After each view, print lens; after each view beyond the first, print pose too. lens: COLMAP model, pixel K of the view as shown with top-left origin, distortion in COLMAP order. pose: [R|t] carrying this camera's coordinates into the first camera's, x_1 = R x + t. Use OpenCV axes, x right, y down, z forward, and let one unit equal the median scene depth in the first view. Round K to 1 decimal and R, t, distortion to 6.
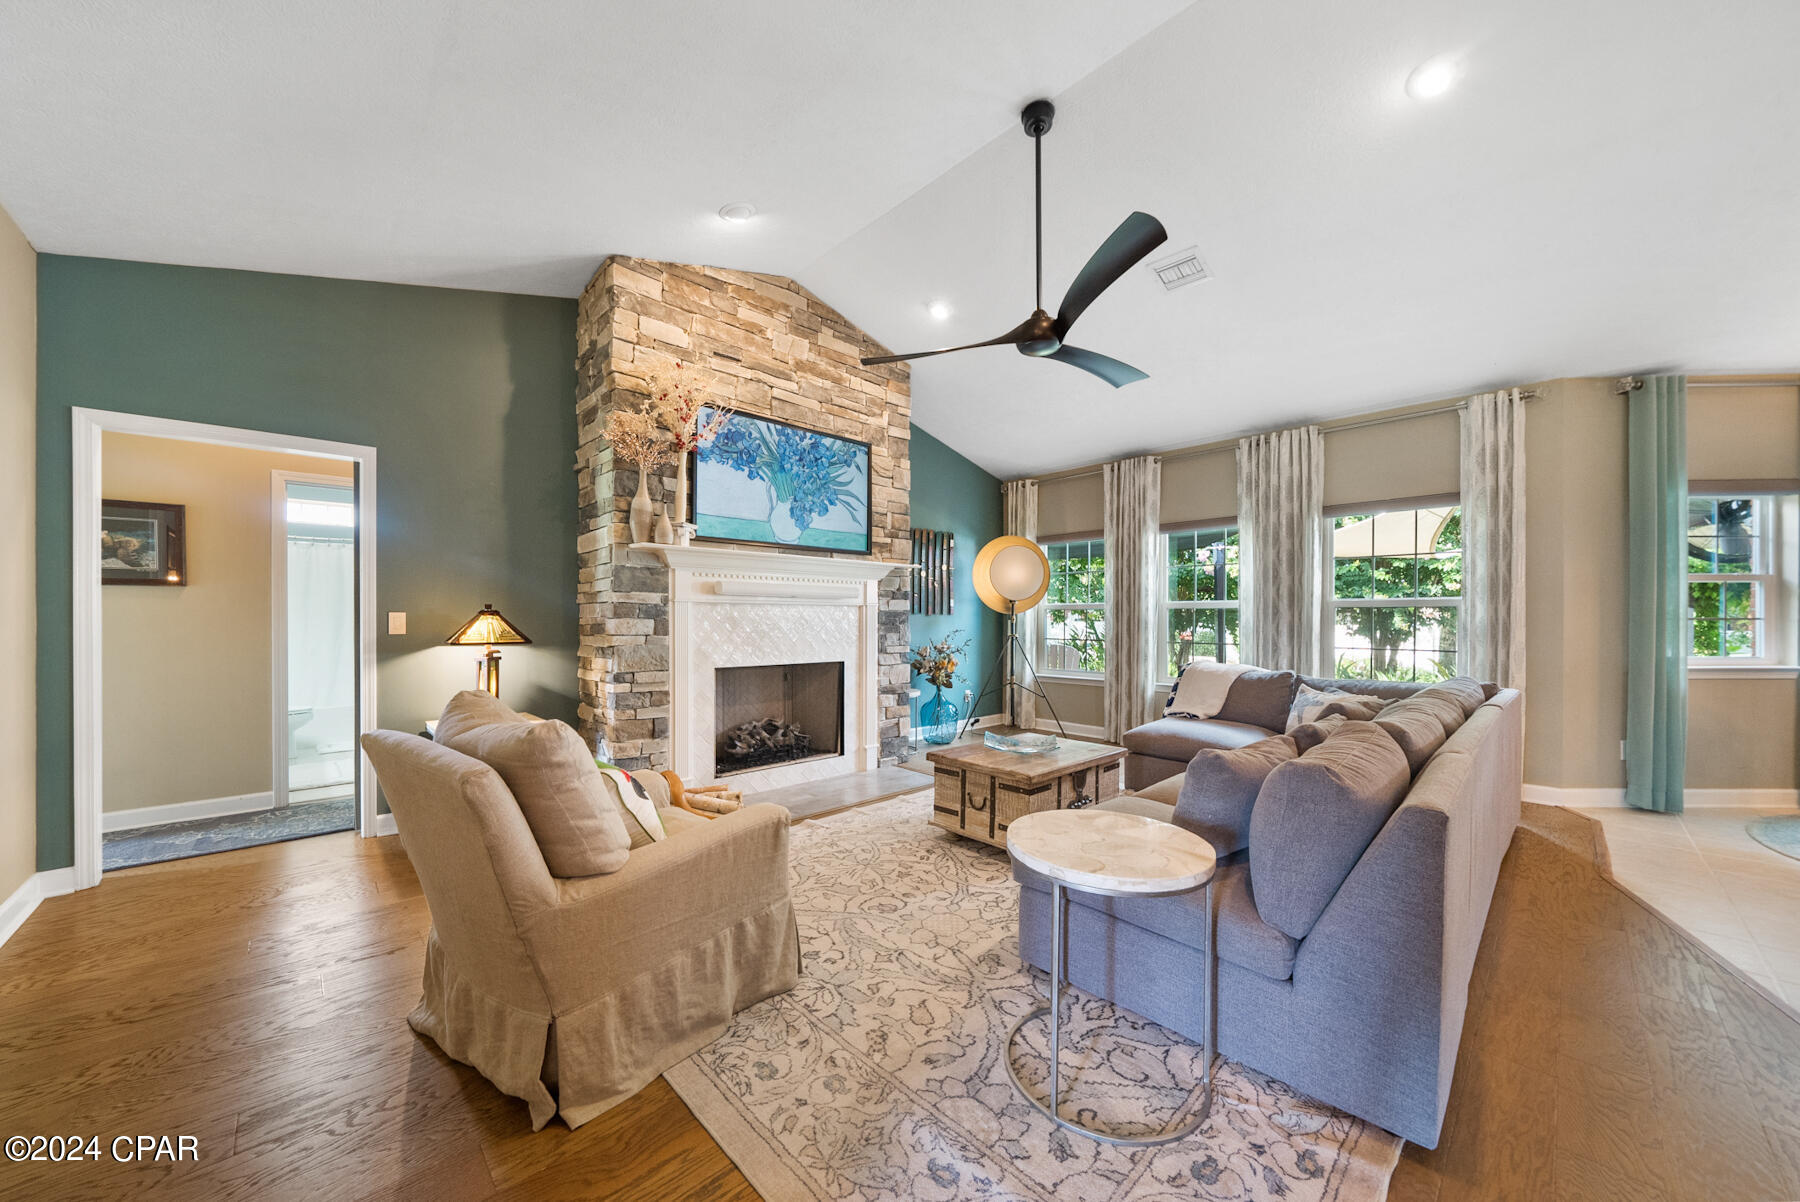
lens RADIAL K [[647.2, 0, 886.4], [0, 647.2, 619.1], [0, 0, 1]] dist [0.000330, -0.000216]
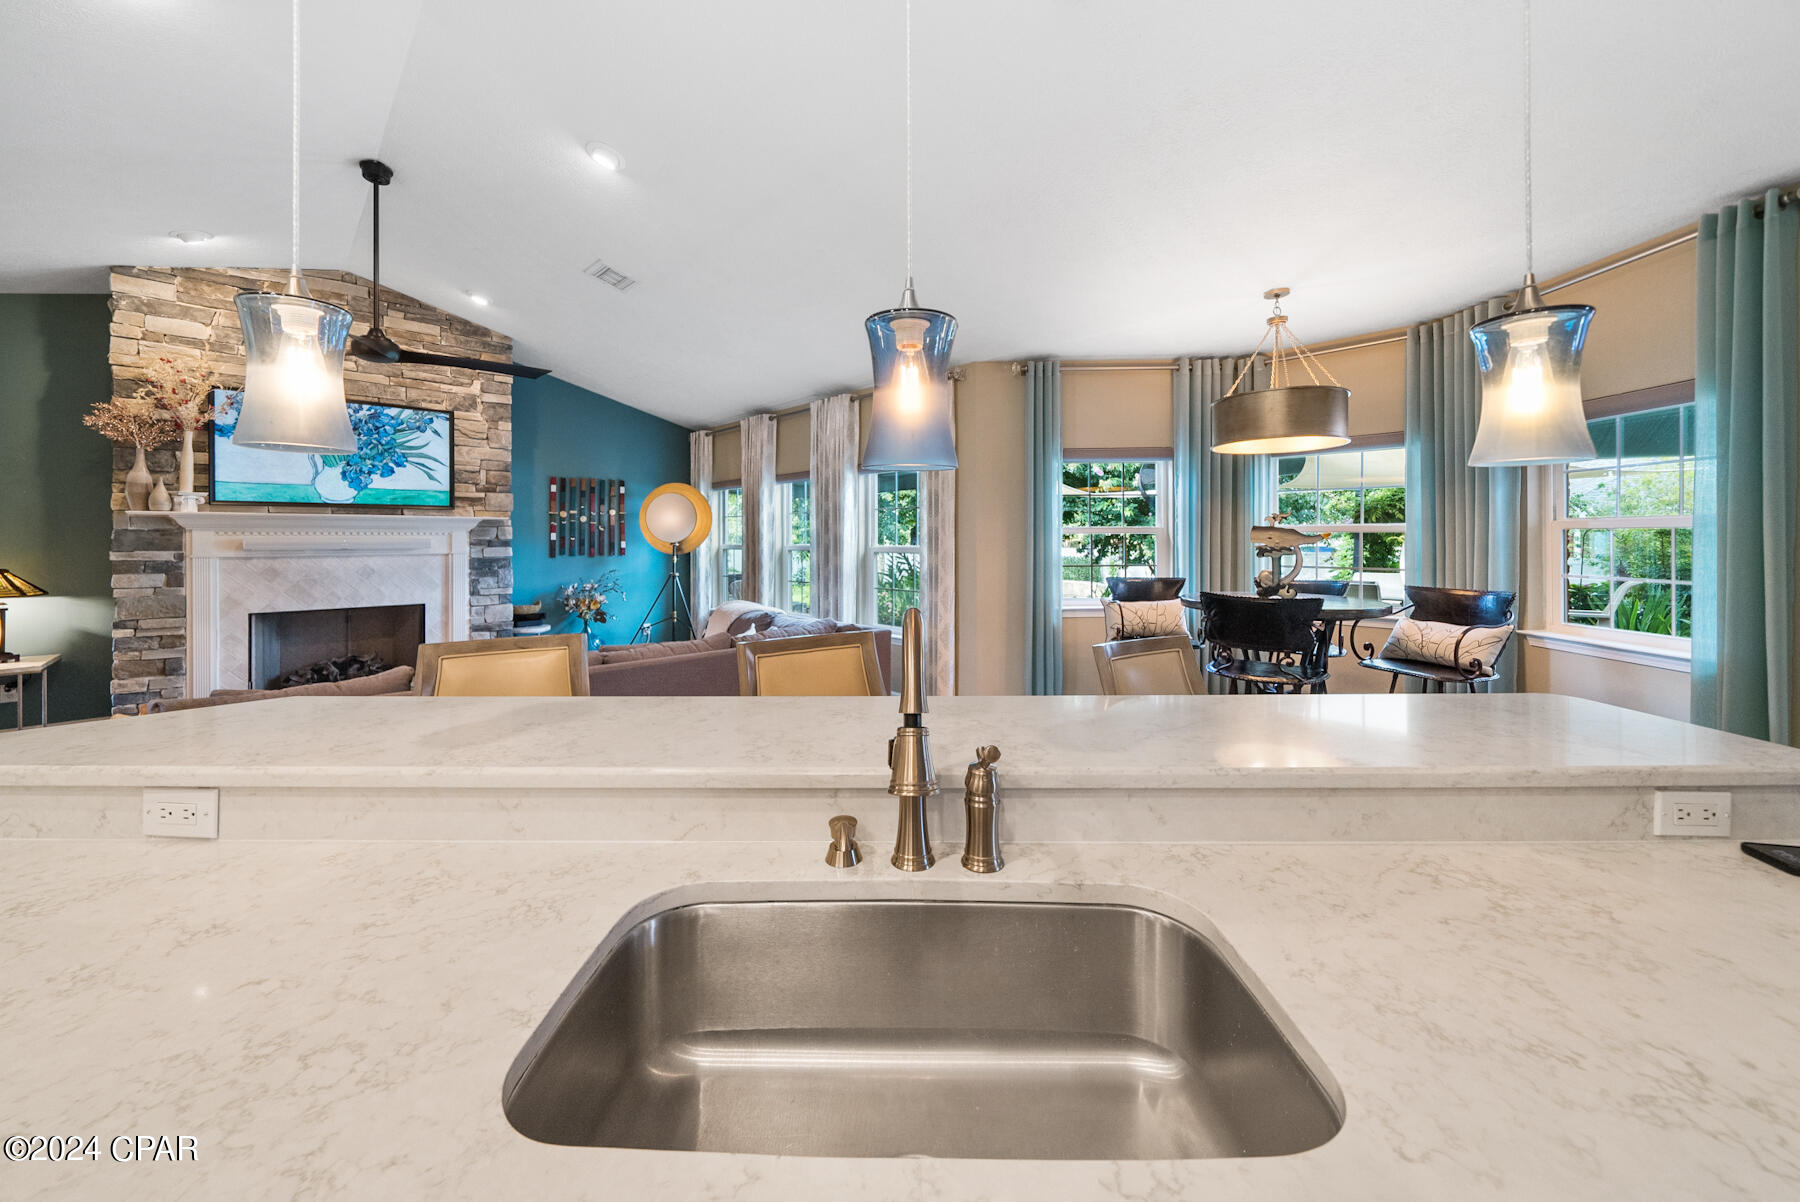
lens RADIAL K [[648.6, 0, 885.1], [0, 648.6, 537.6], [0, 0, 1]] dist [-0.002143, -0.000077]
pose [[0.999984, -0.005669, -0.000183, 0.935313], [0.005668, 0.999983, -0.001563, -0.055512], [0.000192, 0.001562, 0.999999, -0.166969]]
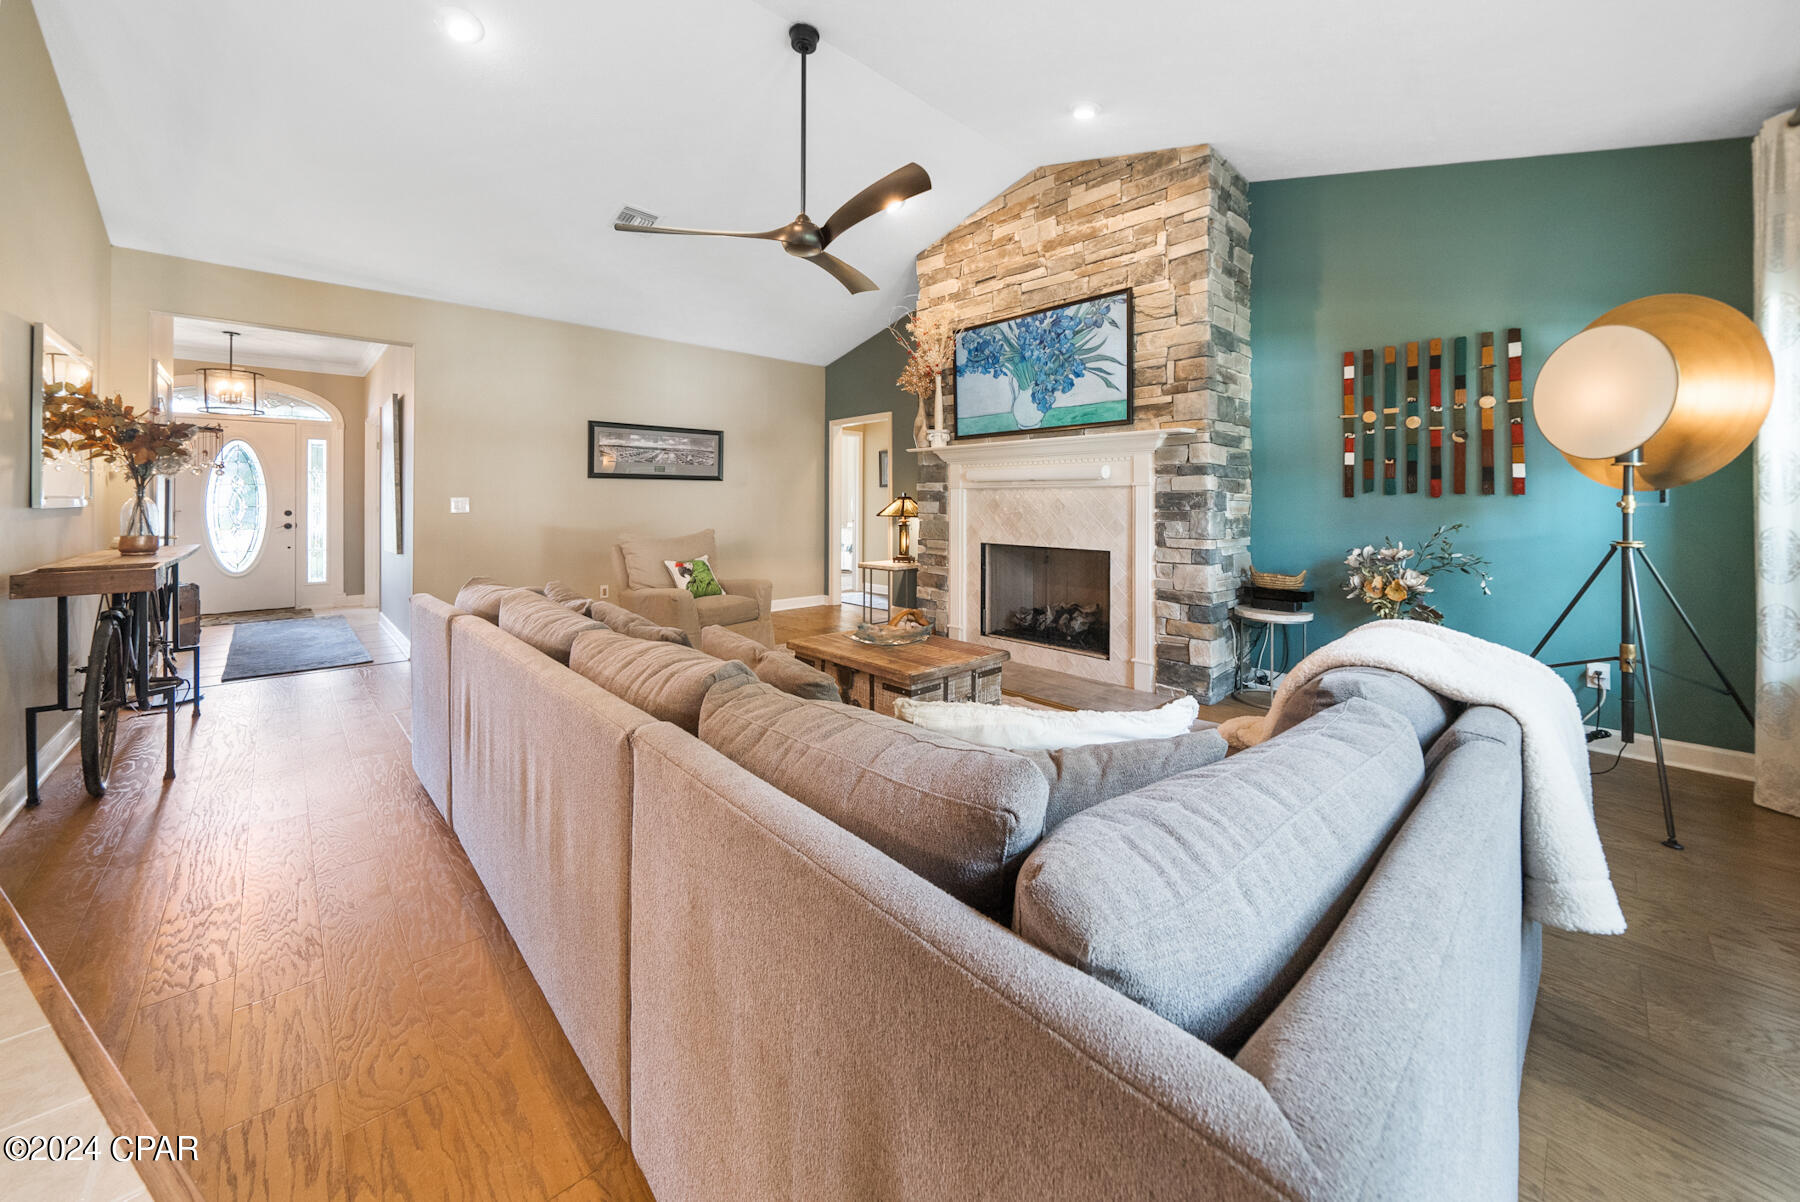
lens RADIAL K [[654.8, 0, 905.0], [0, 654.8, 492.1], [0, 0, 1]] dist [-0.001382, -0.000090]
pose [[0.011506, -0.011656, -0.999866, 1.016527], [-0.000236, 0.999932, -0.011659, -0.004273], [0.999934, 0.000370, 0.011502, 0.907064]]
